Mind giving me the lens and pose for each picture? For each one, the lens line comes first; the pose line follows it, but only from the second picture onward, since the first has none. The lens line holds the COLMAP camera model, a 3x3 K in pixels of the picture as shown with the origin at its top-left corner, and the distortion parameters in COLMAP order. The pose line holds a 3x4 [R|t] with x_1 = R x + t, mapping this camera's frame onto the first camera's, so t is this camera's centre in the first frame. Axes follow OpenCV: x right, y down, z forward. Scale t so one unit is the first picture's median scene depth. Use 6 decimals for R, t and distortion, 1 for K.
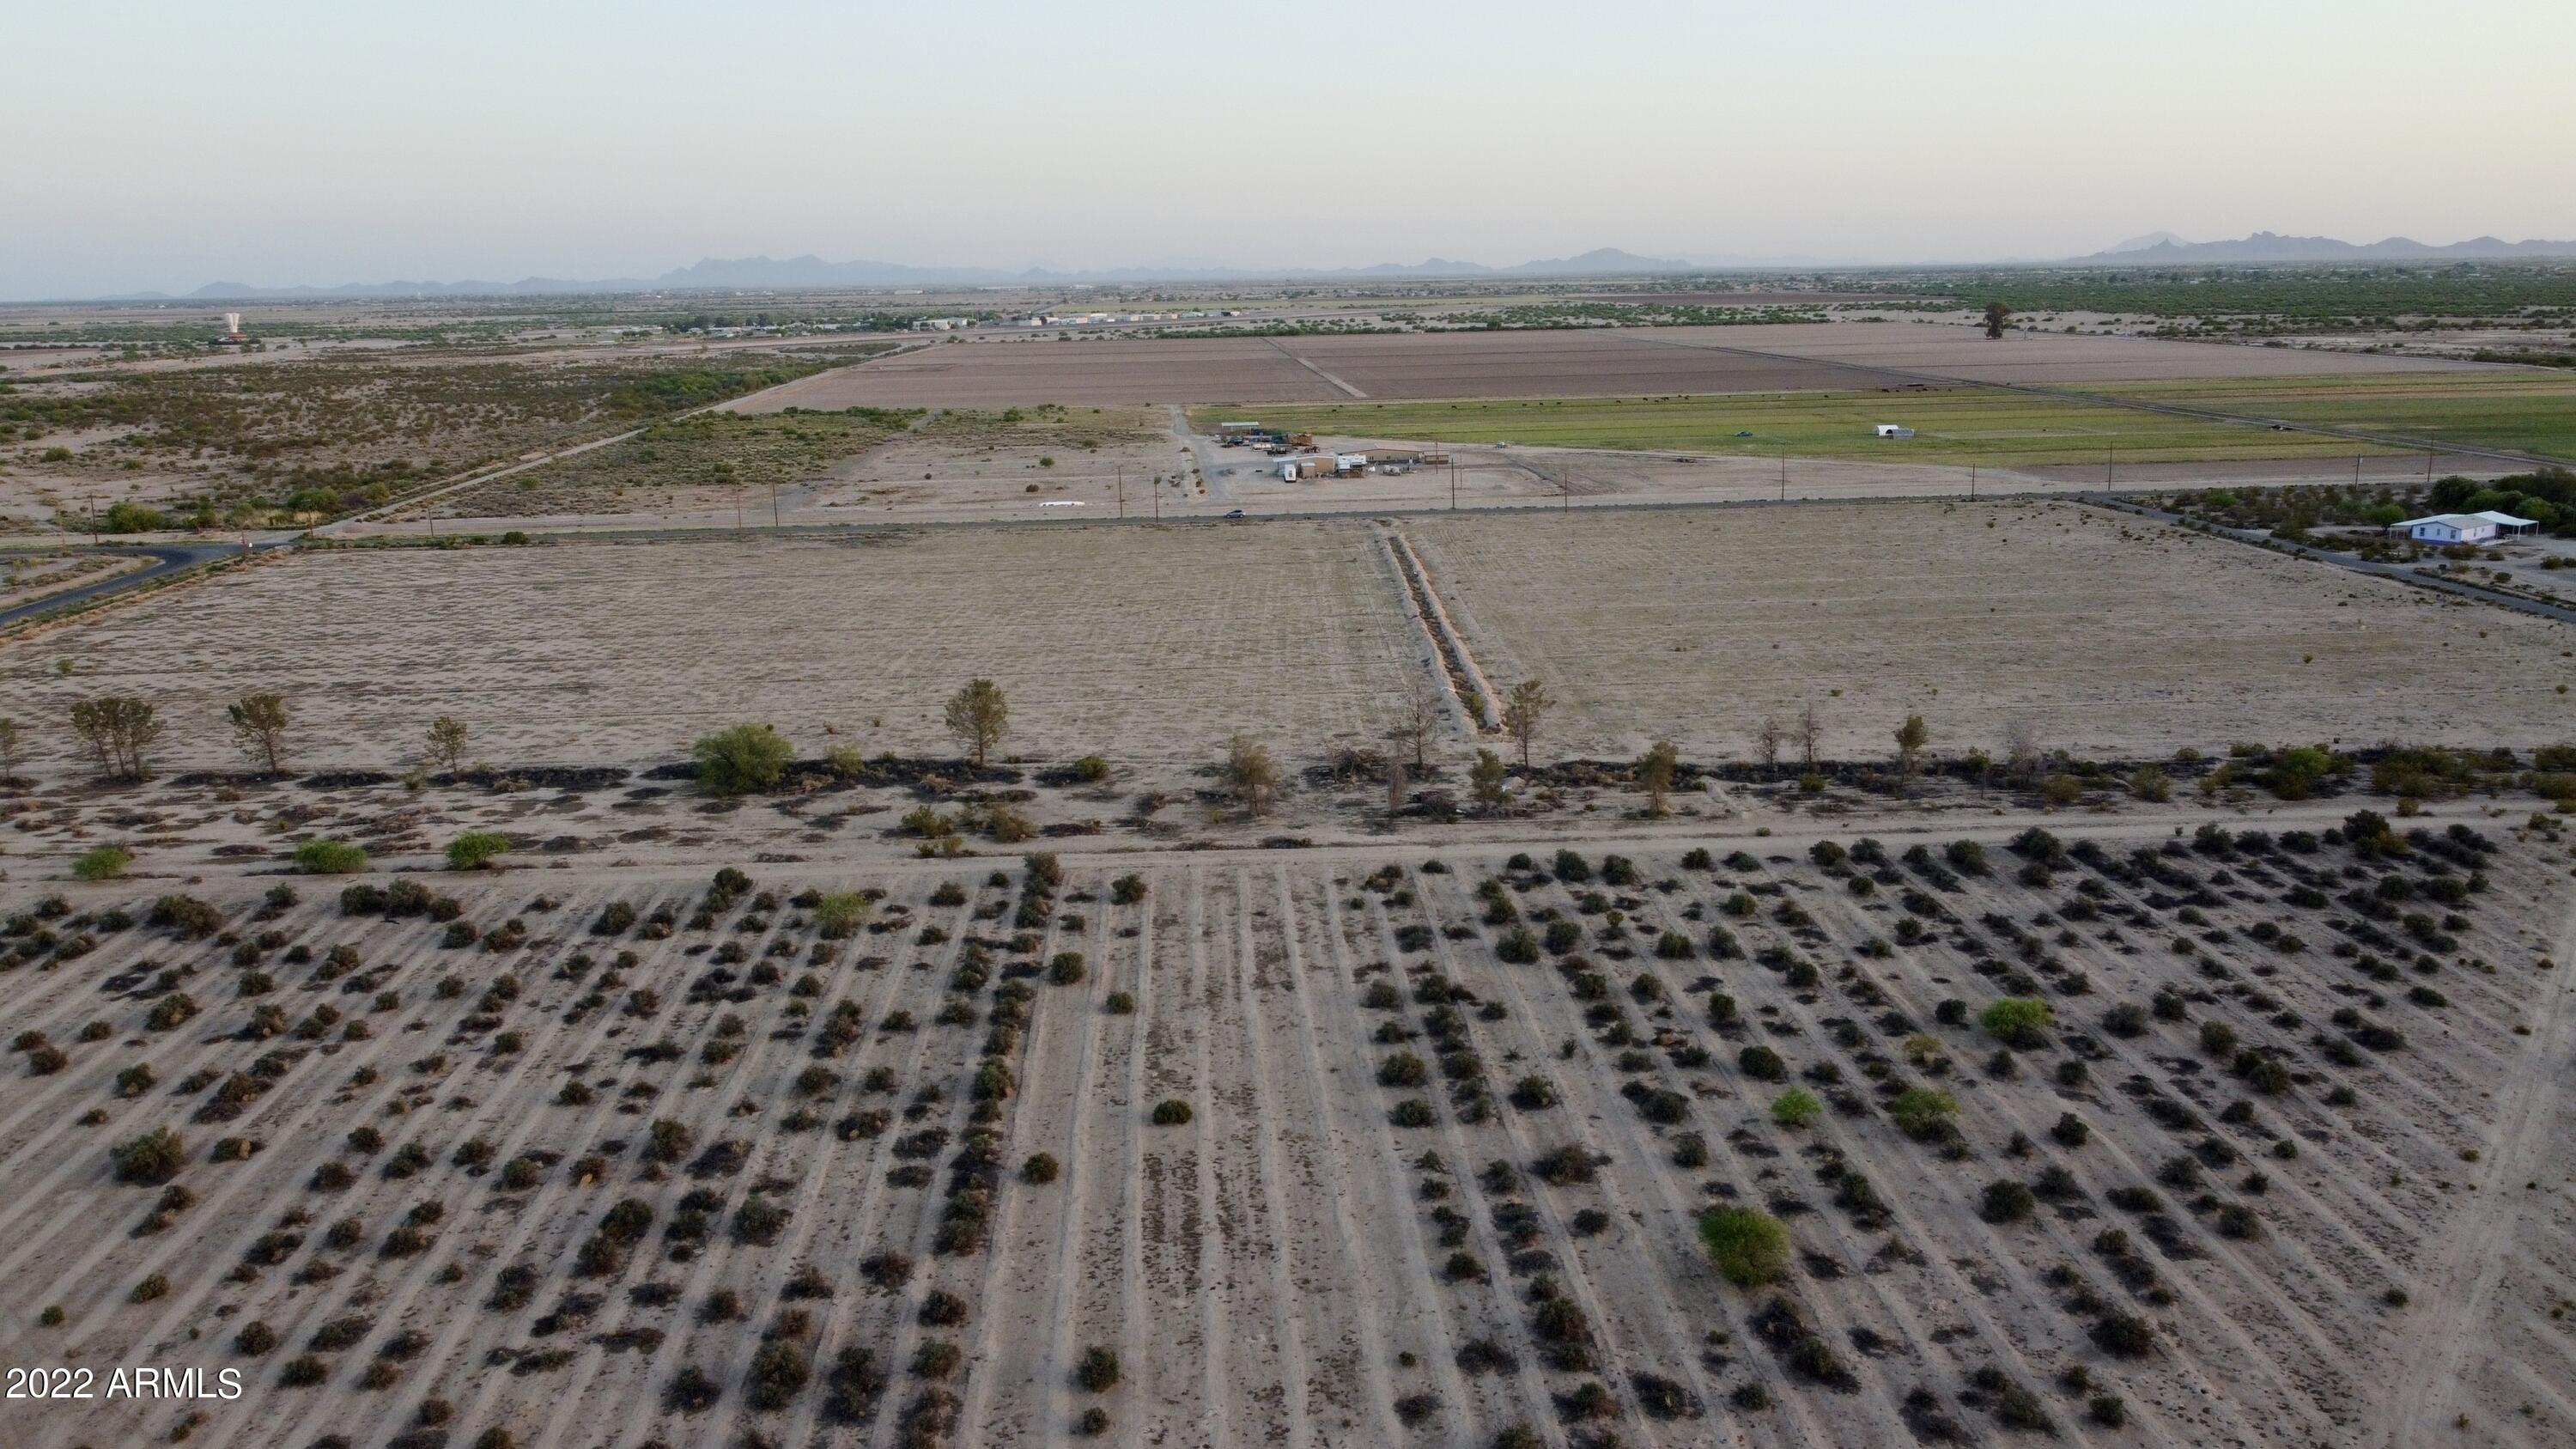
lens RADIAL K [[1944.7, 0, 1288.0], [0, 1944.7, 724.5], [0, 0, 1]] dist [0.011346, -0.018878]
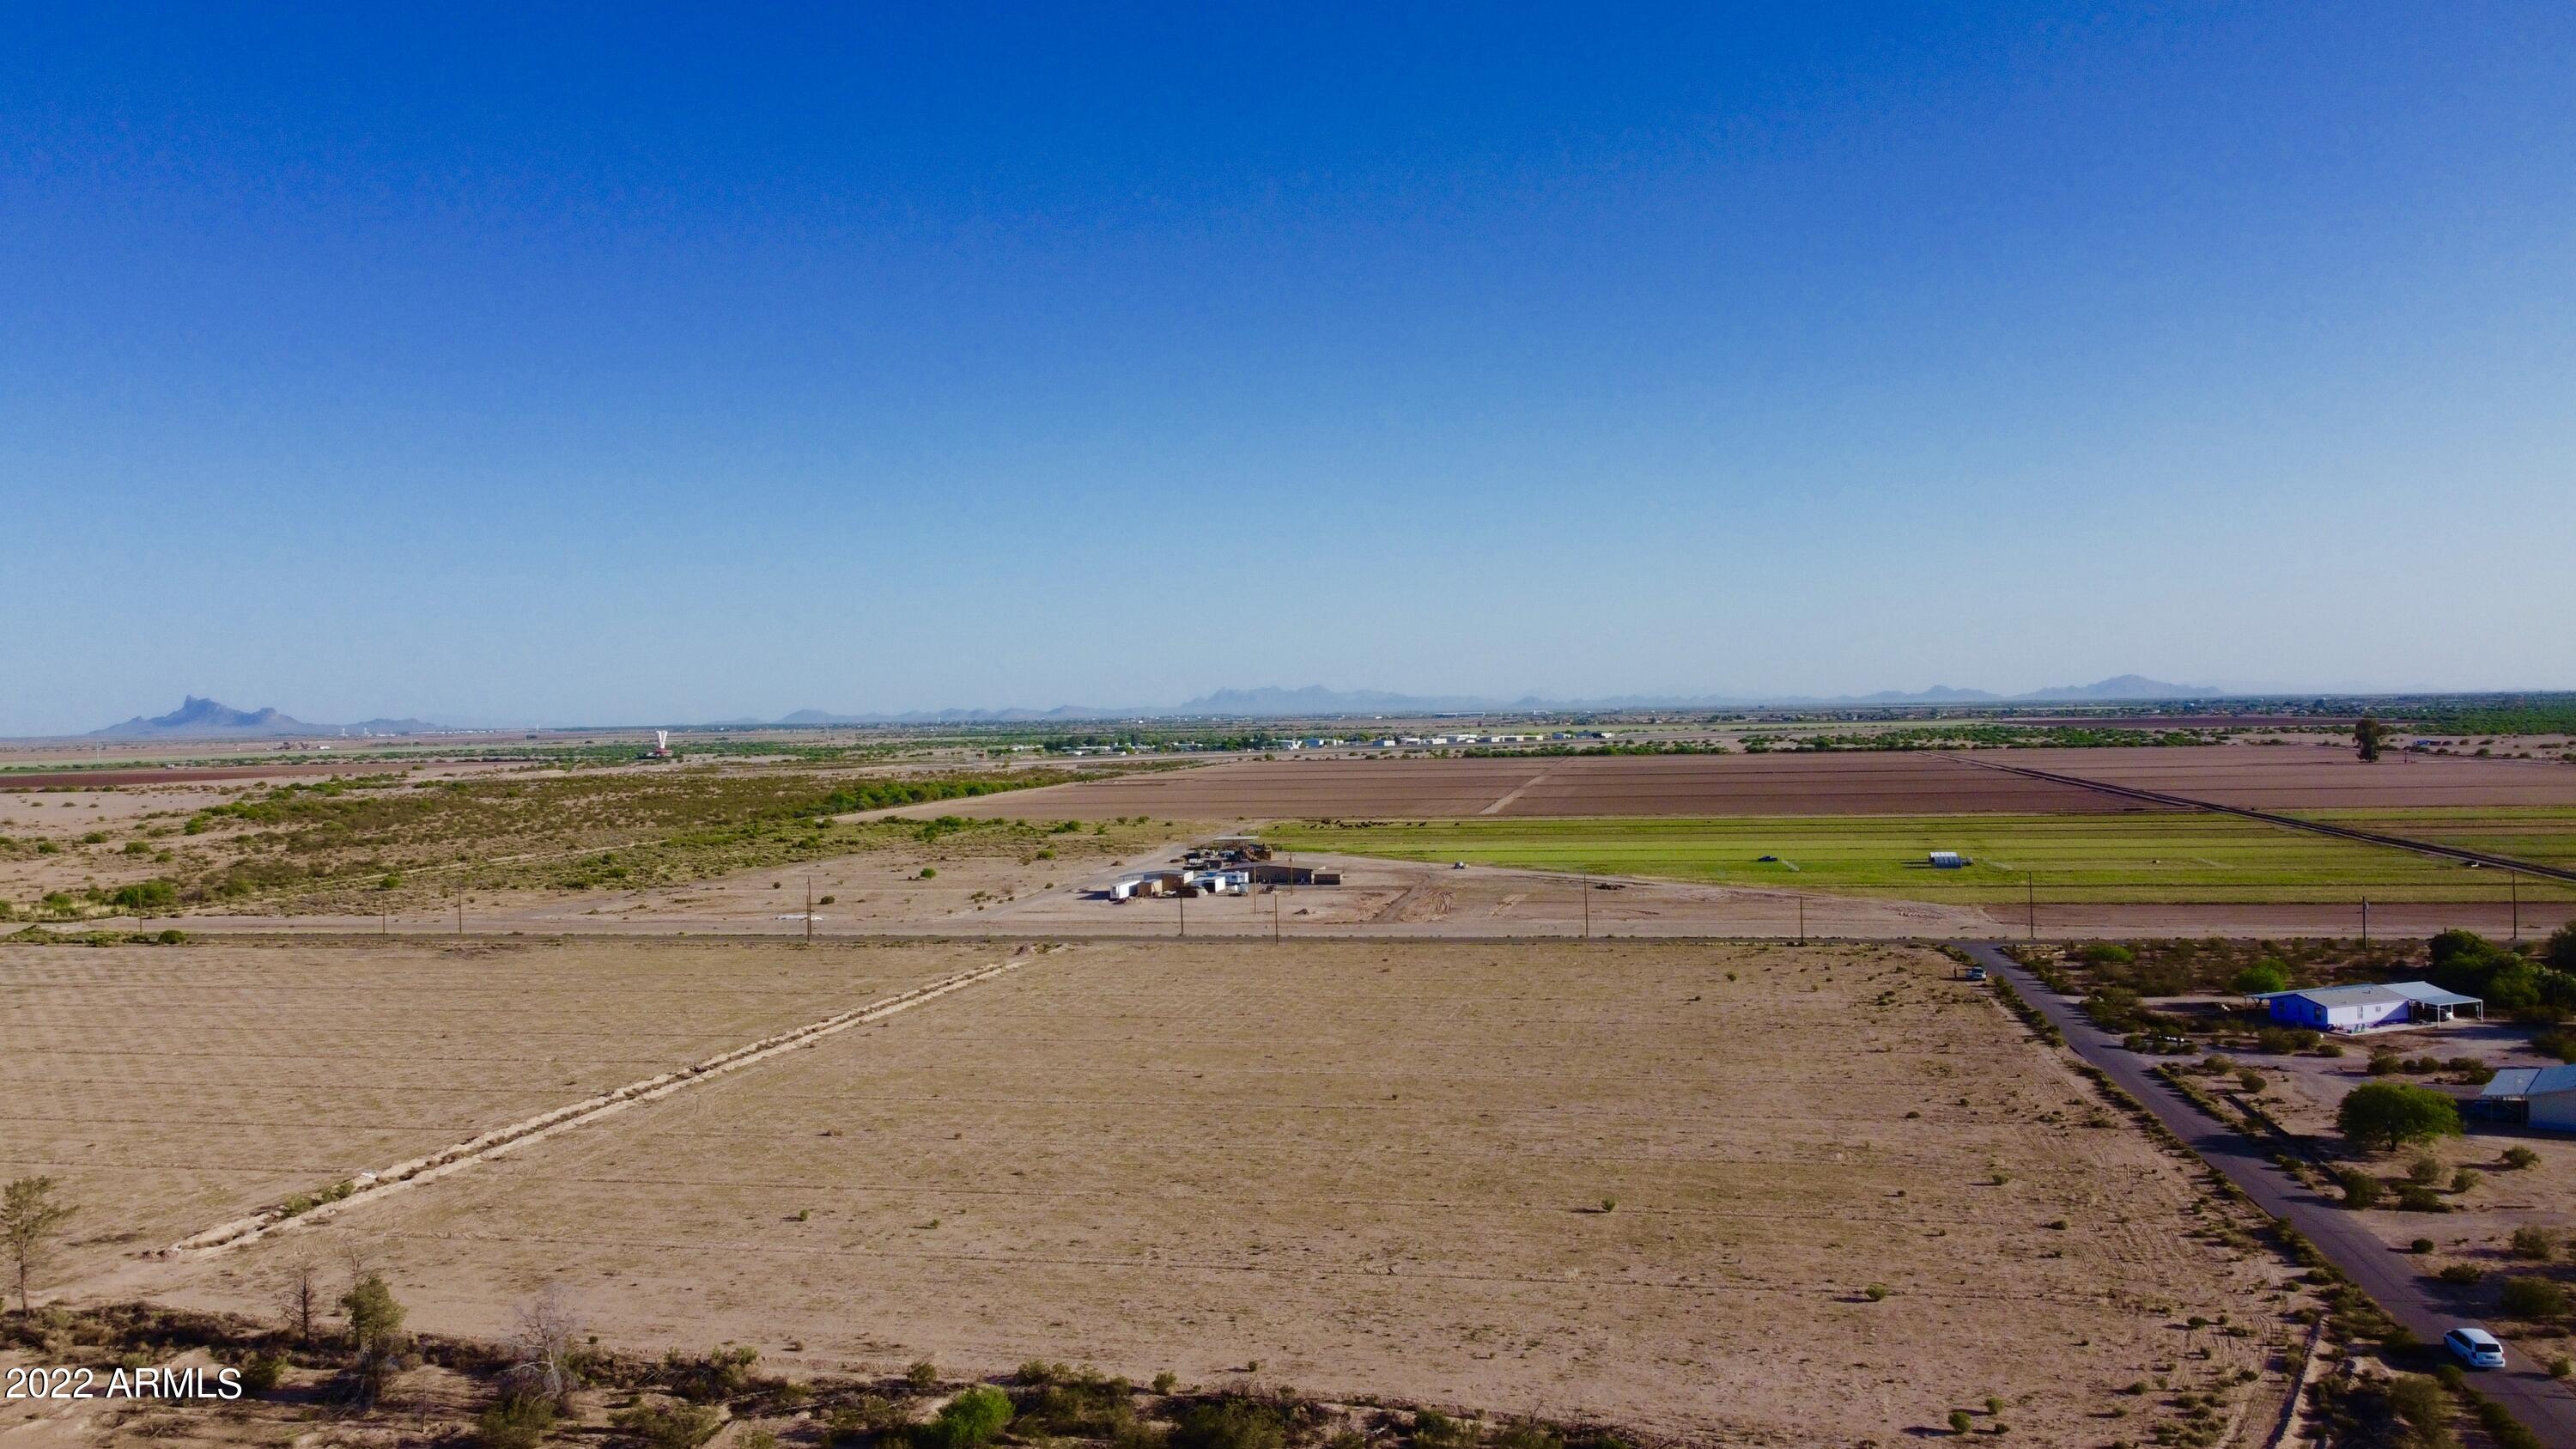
lens RADIAL K [[1835.9, 0, 1288.0], [0, 1835.9, 724.5], [0, 0, 1]] dist [0.007285, -0.000174]
pose [[0.964164, -0.000120, -0.265308, 0.147585], [-0.056626, 0.976864, -0.206230, -0.014492], [0.259195, 0.213863, 0.941850, 0.084839]]
